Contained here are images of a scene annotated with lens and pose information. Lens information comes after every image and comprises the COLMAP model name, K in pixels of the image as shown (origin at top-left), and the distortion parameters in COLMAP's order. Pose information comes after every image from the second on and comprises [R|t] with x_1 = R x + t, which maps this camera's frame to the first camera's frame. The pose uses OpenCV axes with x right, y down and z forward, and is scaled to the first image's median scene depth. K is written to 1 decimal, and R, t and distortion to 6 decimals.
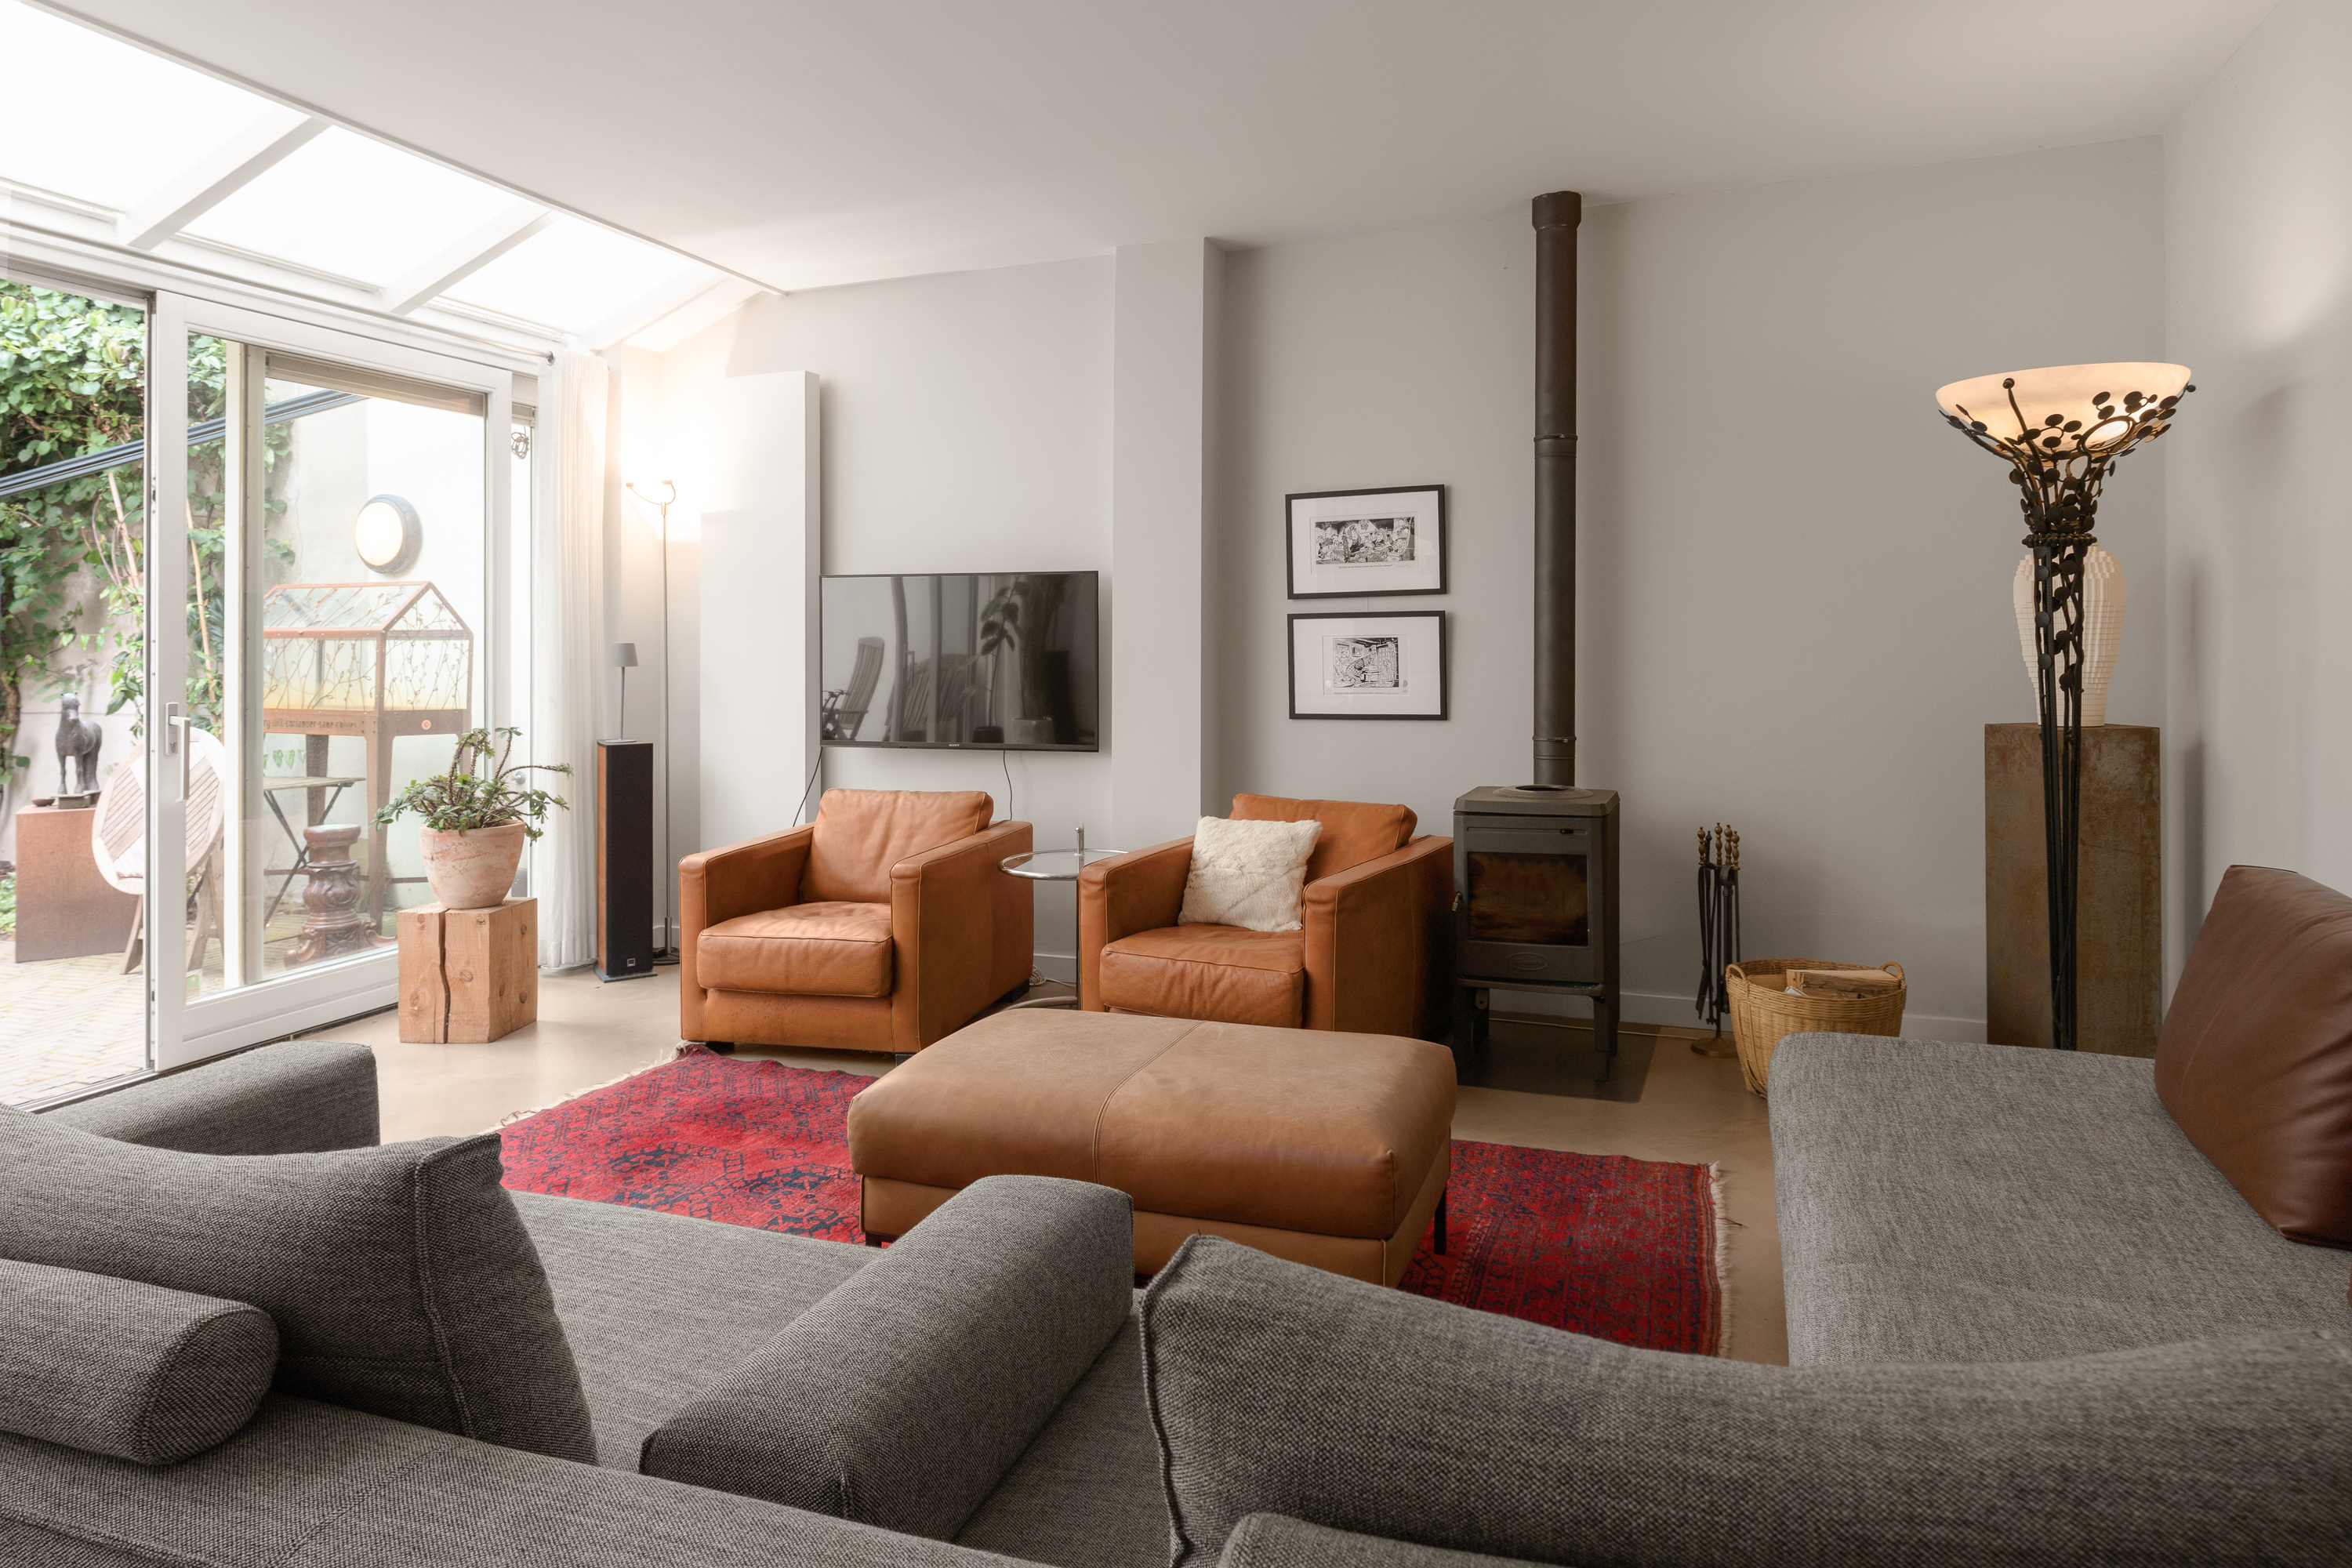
lens RADIAL K [[1426.5, 0, 1184.0], [0, 1426.5, 625.4], [0, 0, 1]] dist [-0.003982, 0.005335]
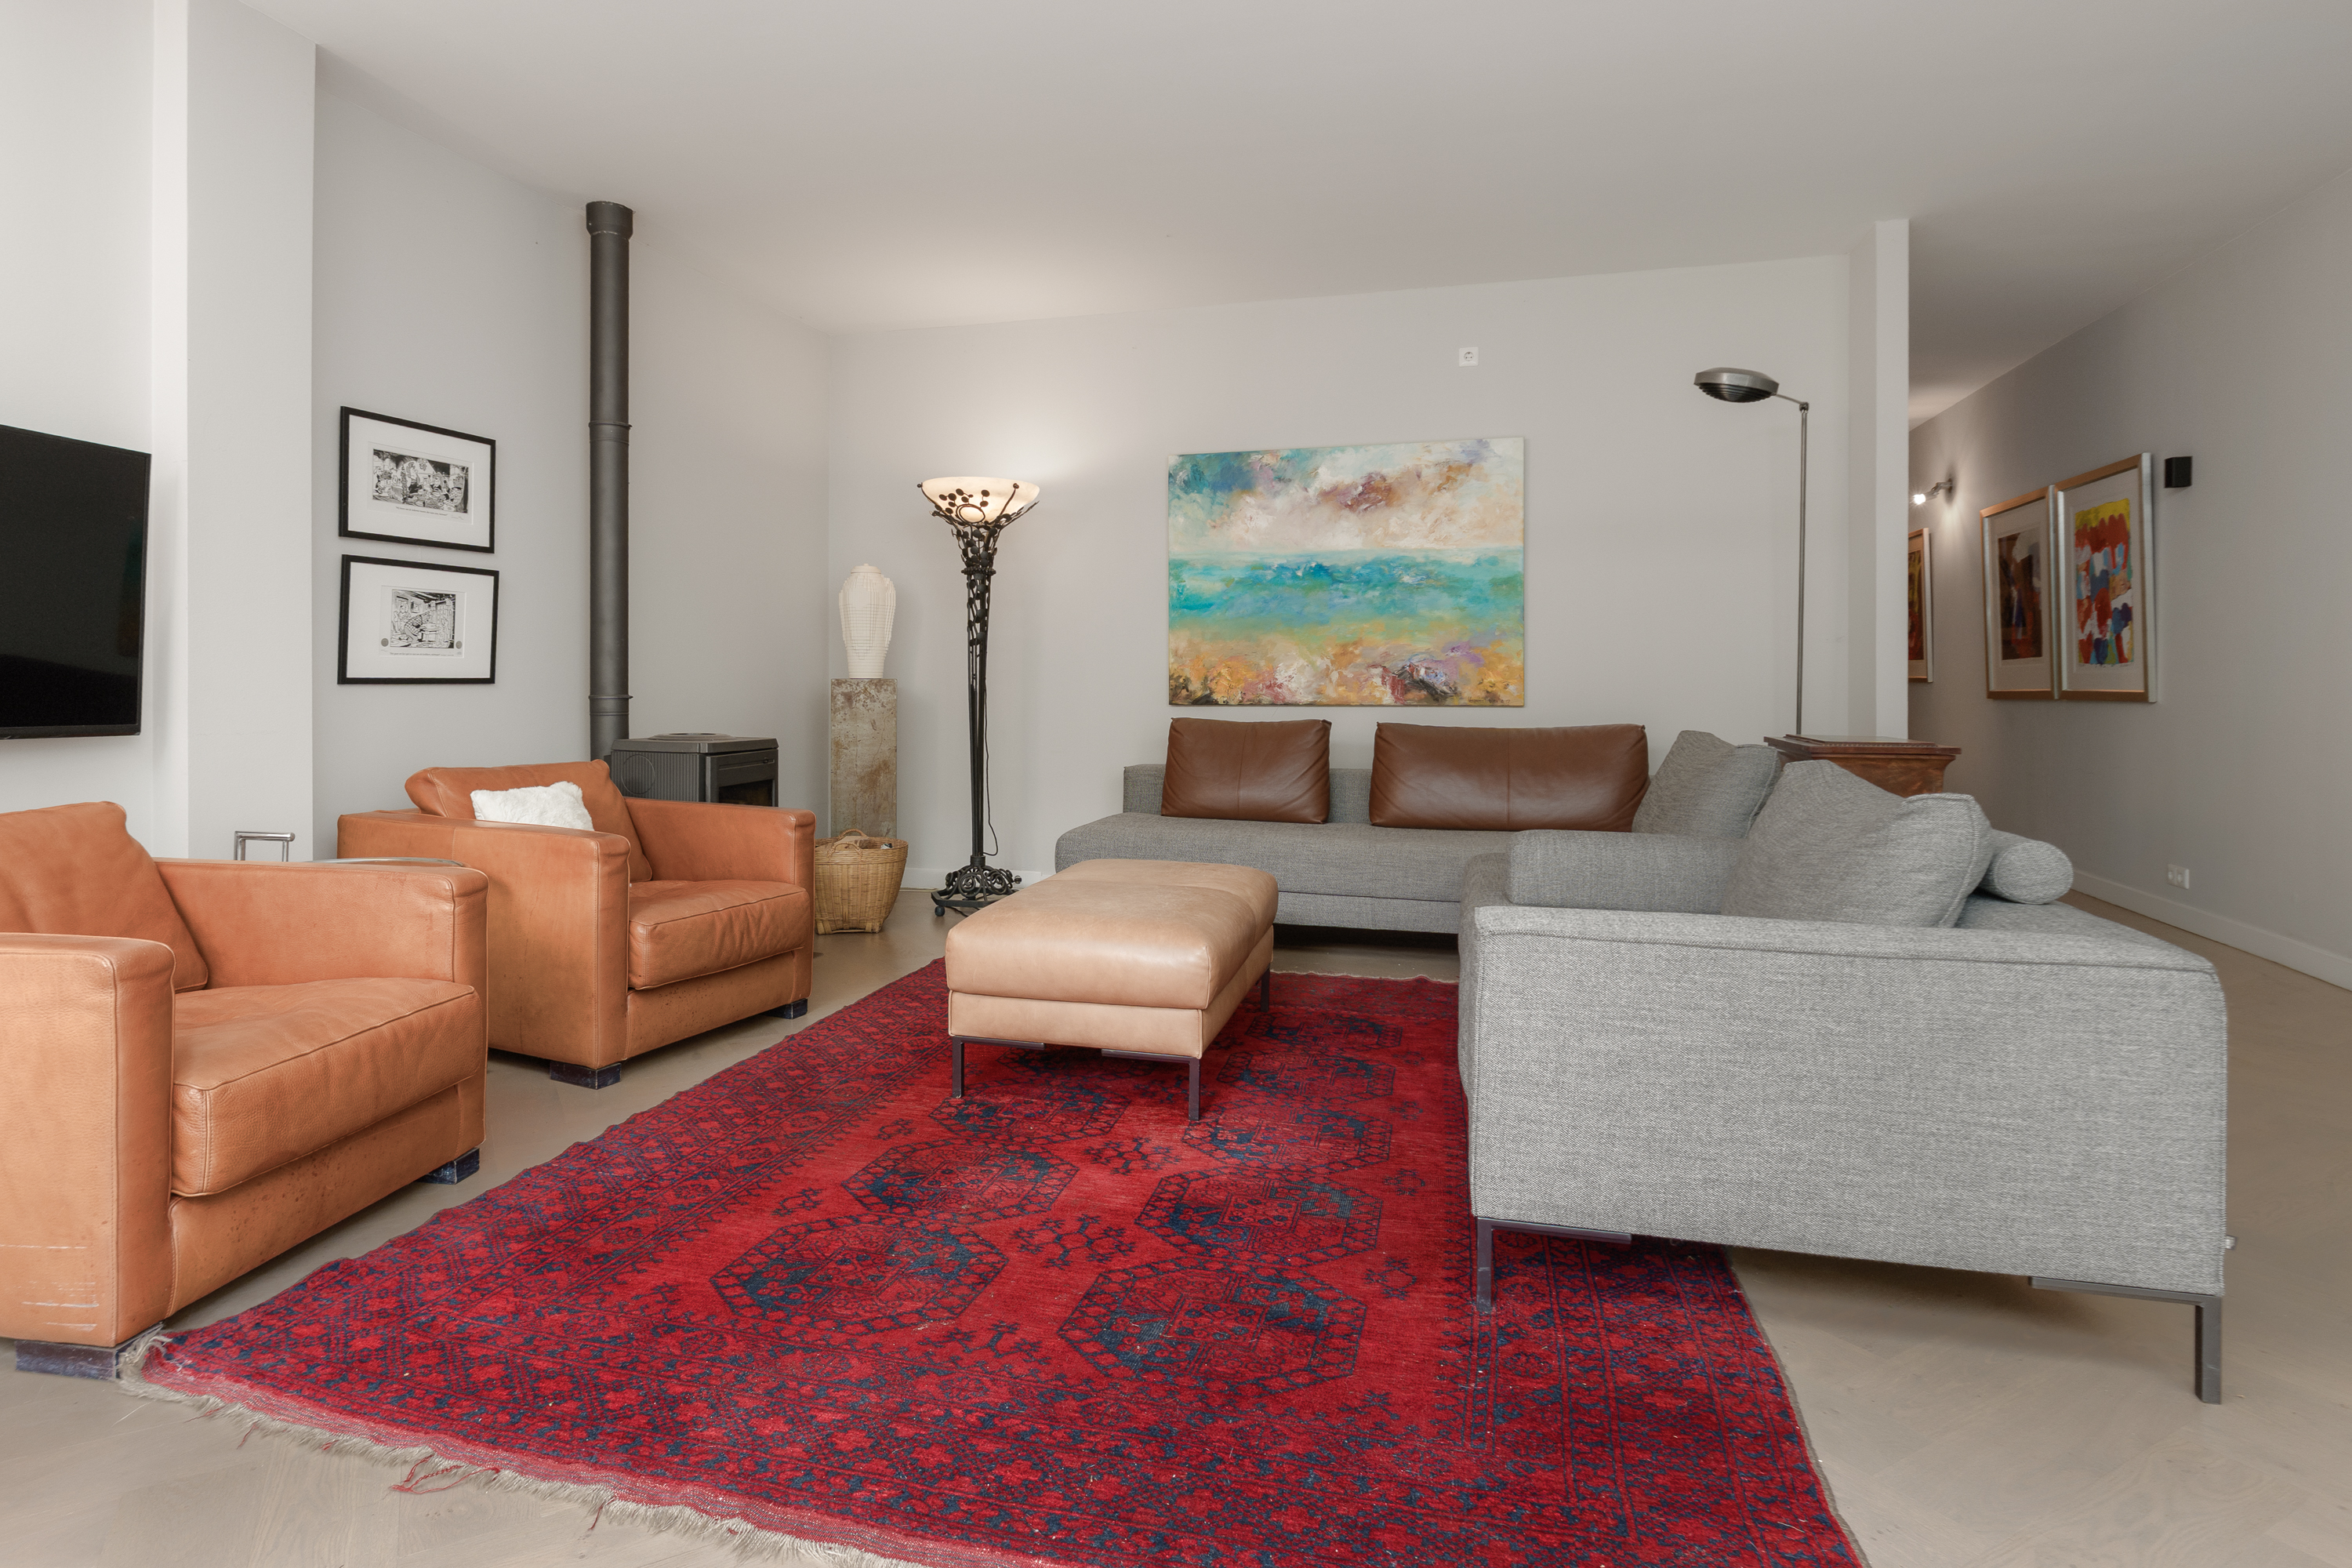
lens RADIAL K [[1278.2, 0, 1123.1], [0, 1278.2, 693.2], [0, 0, 1]] dist [0.000252, -0.000060]
pose [[-0.091834, 0.001548, 0.995773, -0.688603], [-0.013618, 0.999903, -0.002810, 0.066465], [-0.995681, -0.013819, -0.091804, 0.624244]]
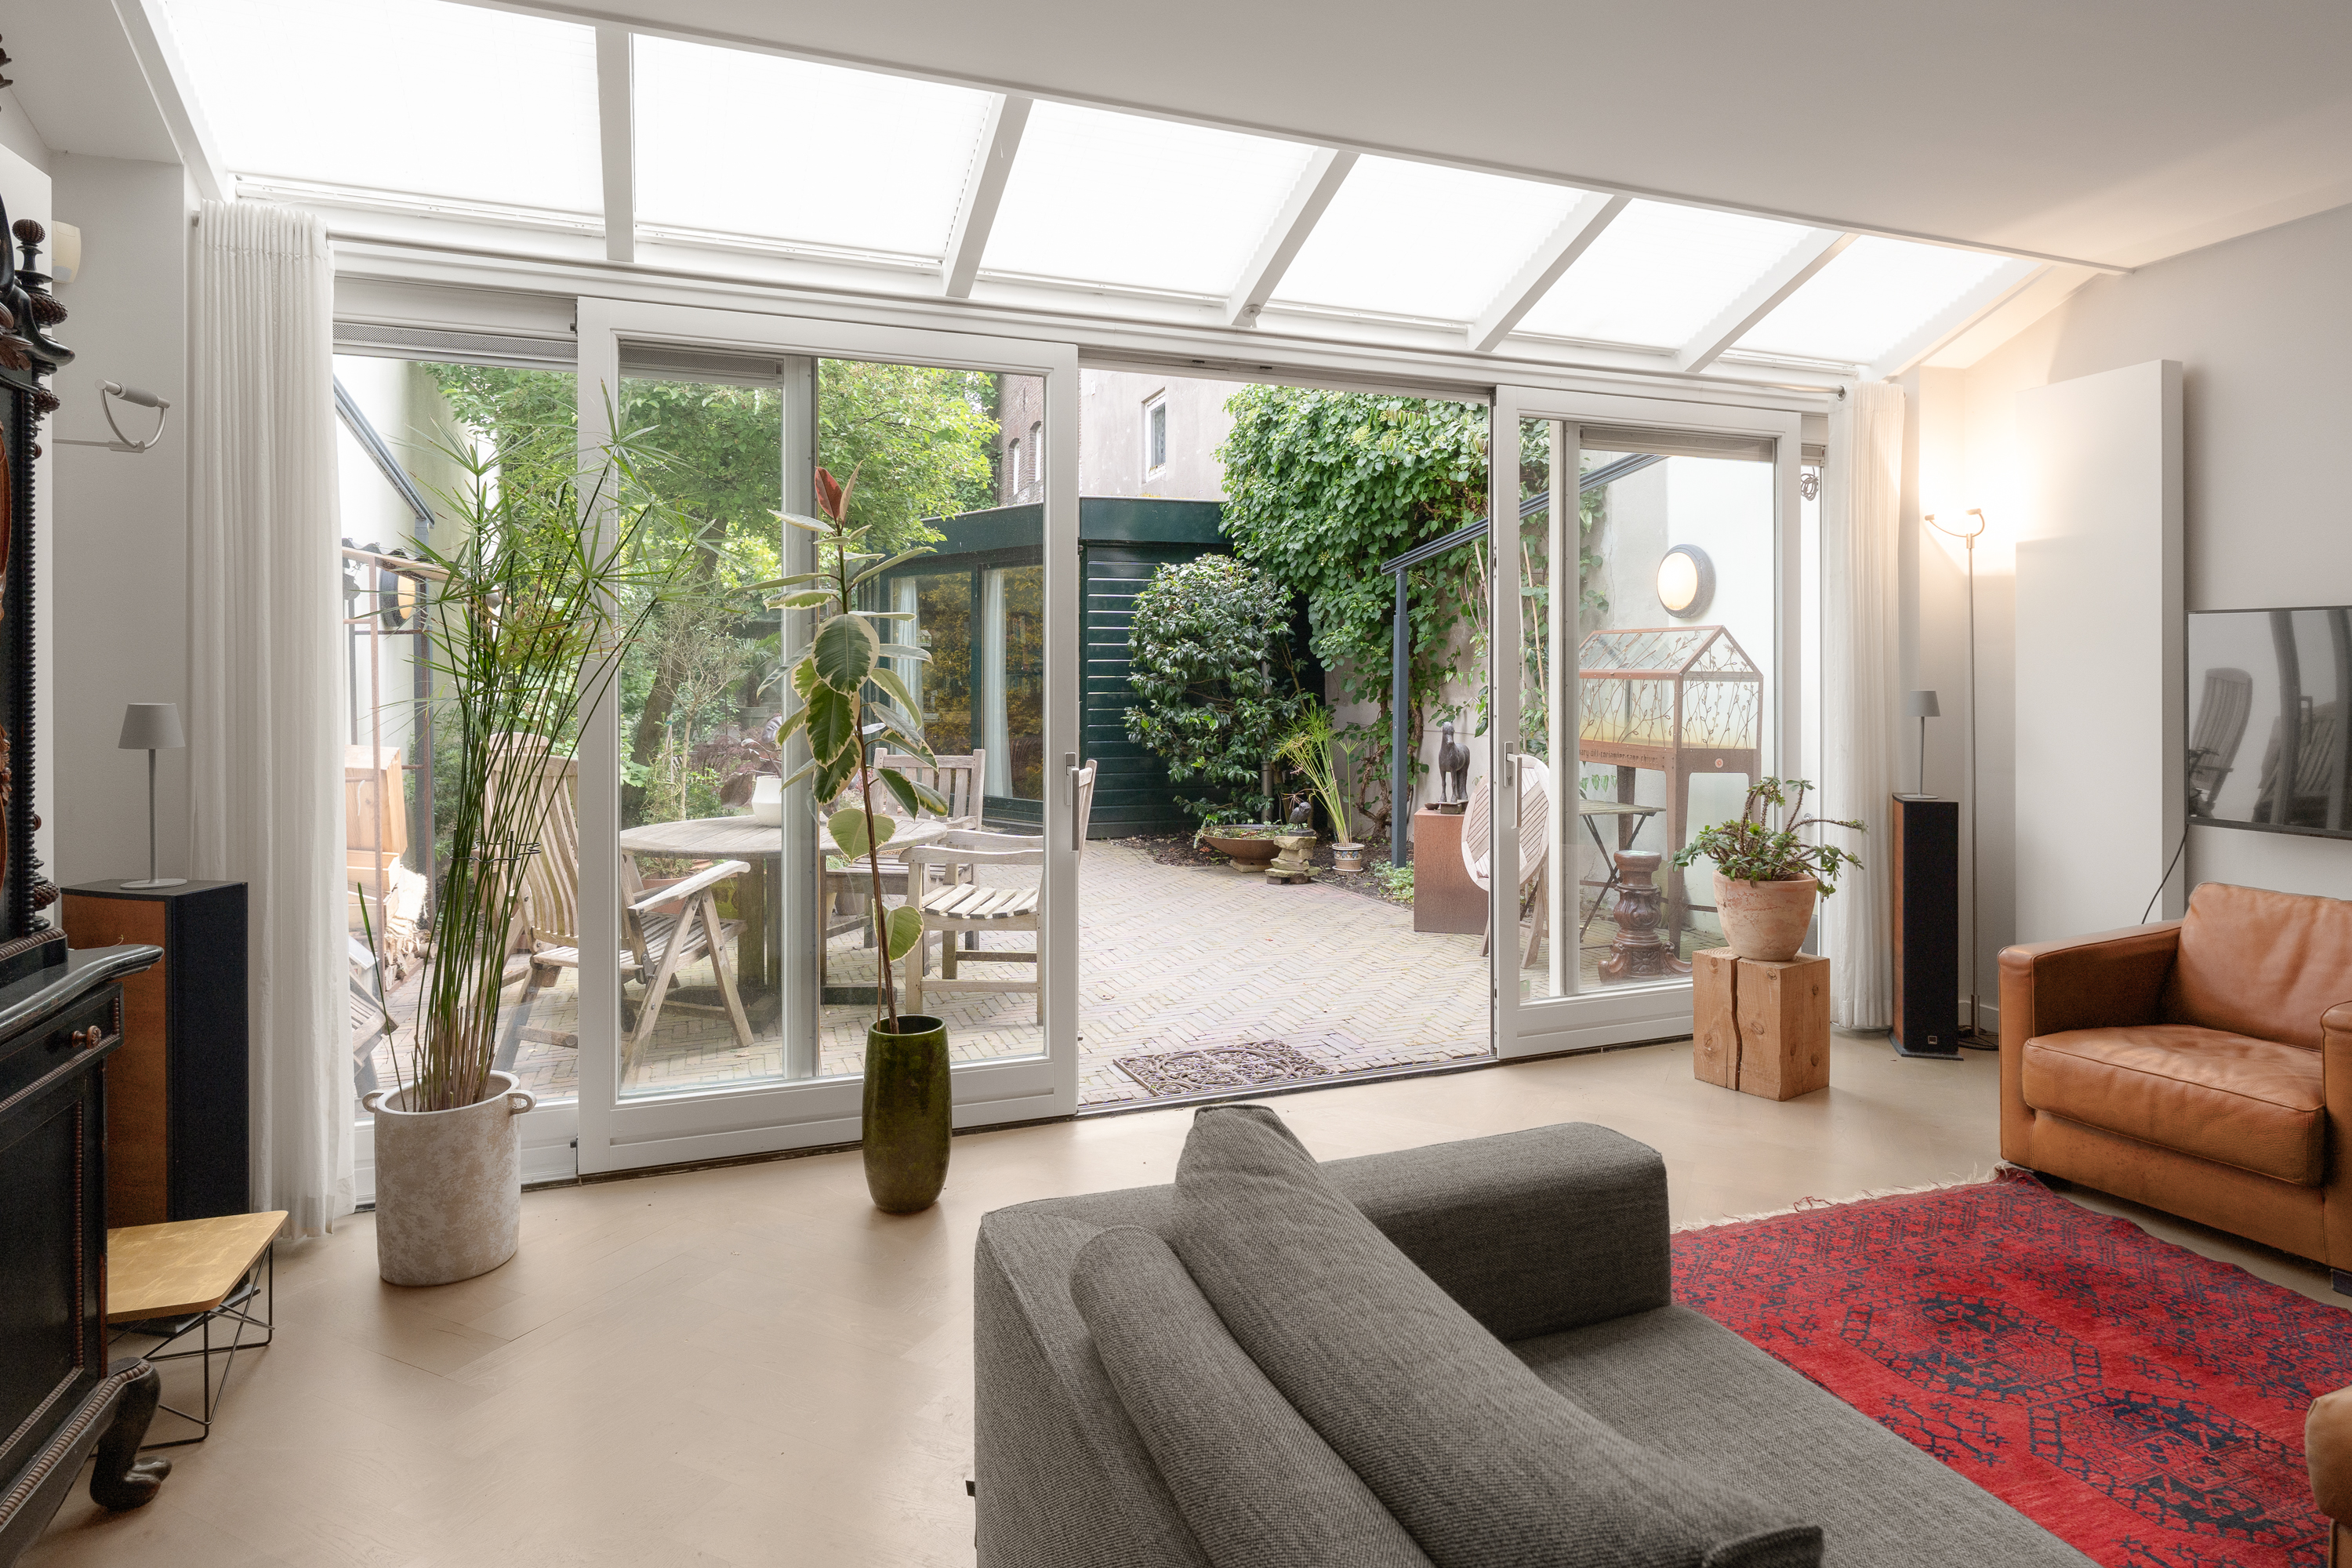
lens RADIAL K [[1344.0, 0, 1171.4], [0, 1344.0, 669.0], [0, 0, 1]] dist [-0.006074, 0.004629]
pose [[0.640231, 0.002739, -0.768177, -0.047033], [0.004906, 0.999959, 0.007654, -0.013008], [0.768166, -0.008668, 0.640192, 0.089287]]
